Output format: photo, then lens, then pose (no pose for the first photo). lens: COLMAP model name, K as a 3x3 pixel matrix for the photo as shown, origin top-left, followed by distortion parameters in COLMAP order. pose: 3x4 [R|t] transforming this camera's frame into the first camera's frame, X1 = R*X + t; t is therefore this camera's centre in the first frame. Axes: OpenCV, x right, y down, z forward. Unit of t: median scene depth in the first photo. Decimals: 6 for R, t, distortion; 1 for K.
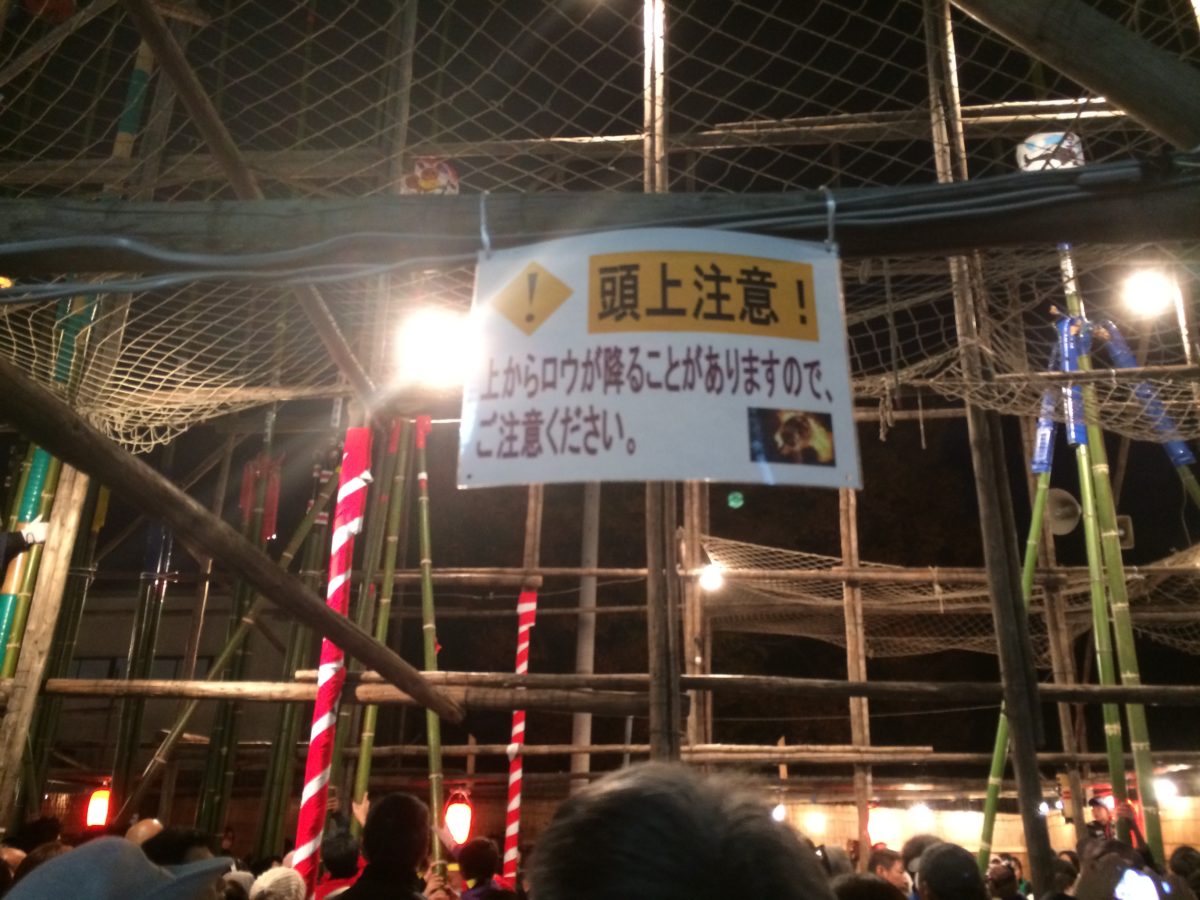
lens RADIAL K [[985.0, 0, 600.0], [0, 985.0, 450.0], [0, 0, 1]] dist [0.074048, 0.001412]
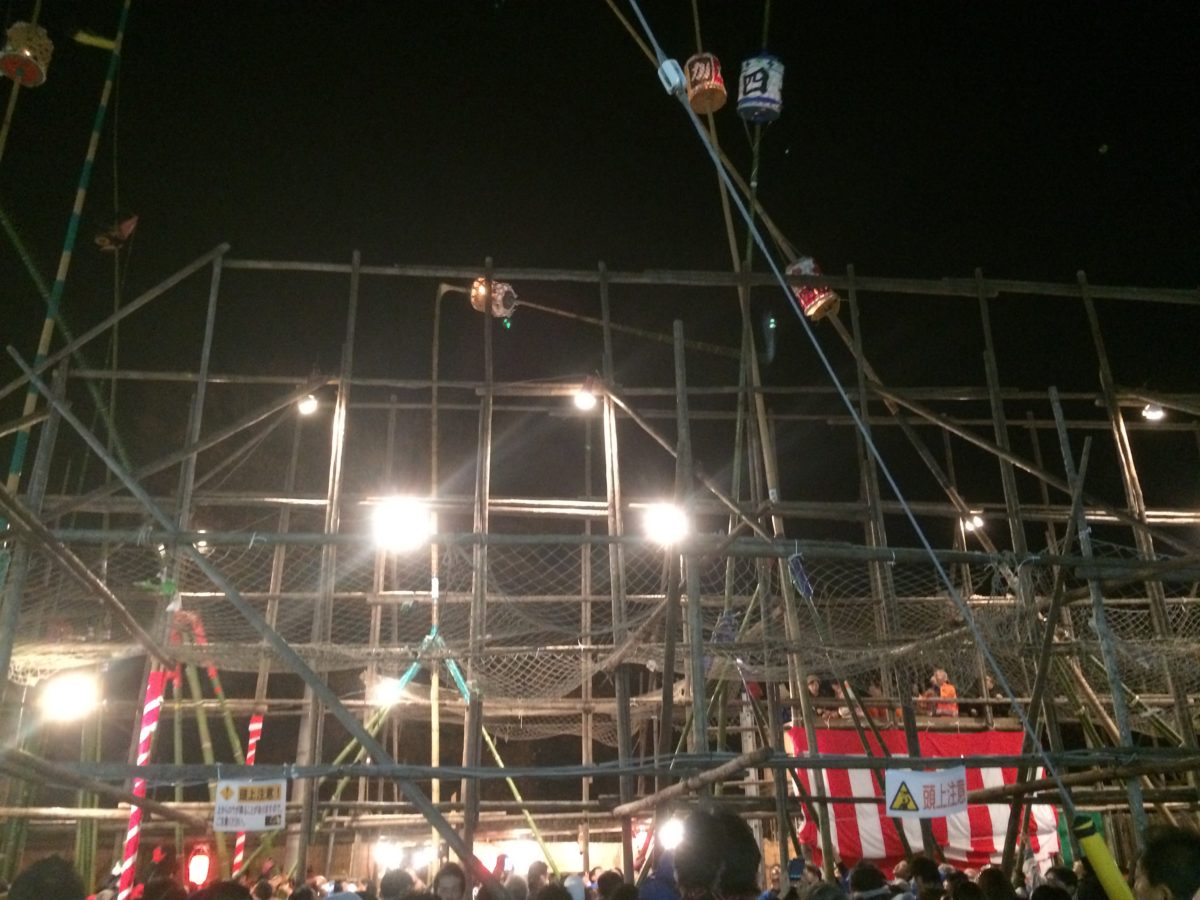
lens RADIAL K [[1009.7, 0, 600.0], [0, 1009.7, 450.0], [0, 0, 1]] dist [0.014158, 0.005409]
pose [[0.974230, 0.046901, 0.220628, 0.085027], [-0.043930, 0.998866, -0.018356, -0.283075], [-0.221239, 0.008191, 0.975185, -0.687580]]
